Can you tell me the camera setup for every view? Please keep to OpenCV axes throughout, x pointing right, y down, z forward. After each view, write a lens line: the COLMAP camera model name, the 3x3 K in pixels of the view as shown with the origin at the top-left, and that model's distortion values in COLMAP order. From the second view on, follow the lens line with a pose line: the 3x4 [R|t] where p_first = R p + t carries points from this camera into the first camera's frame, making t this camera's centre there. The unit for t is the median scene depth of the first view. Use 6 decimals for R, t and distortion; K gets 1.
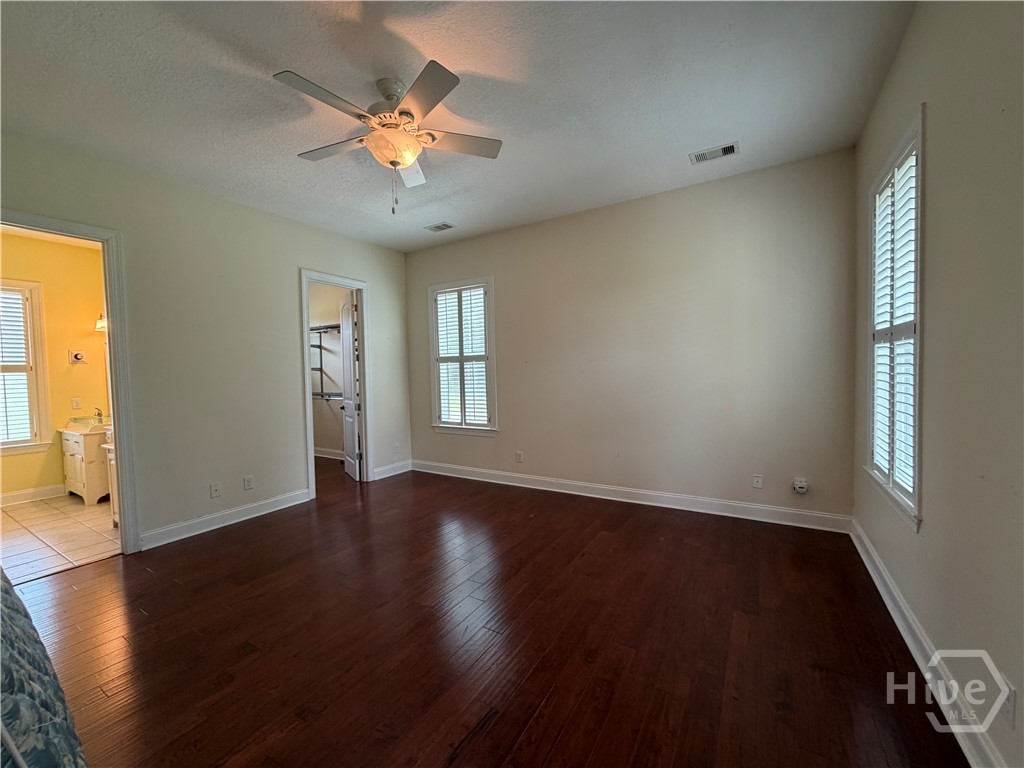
lens RADIAL K [[409.2, 0, 512.4], [0, 409.2, 381.9], [0, 0, 1]] dist [0.003807, 0.000338]
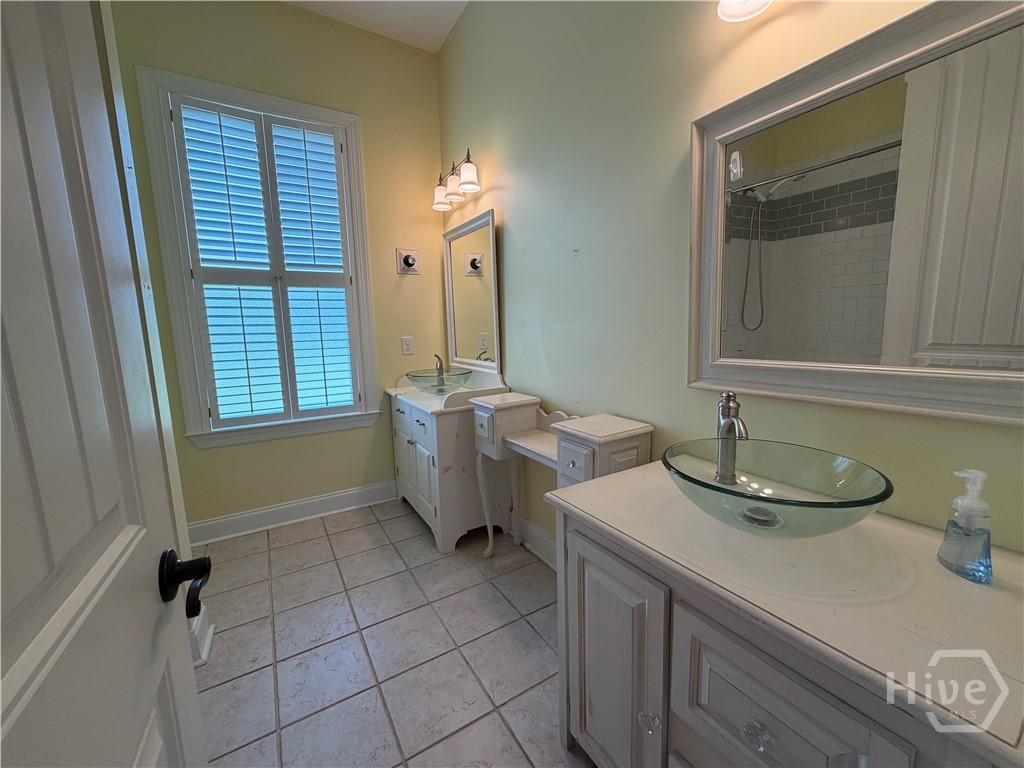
lens RADIAL K [[409.2, 0, 516.2], [0, 409.2, 381.2], [0, 0, 1]] dist [0.003807, 0.000338]
pose [[0.895162, 0.063769, -0.441155, -0.708649], [-0.014043, 0.993257, 0.115080, 0.035368], [0.445519, -0.096820, 0.890022, 0.587513]]
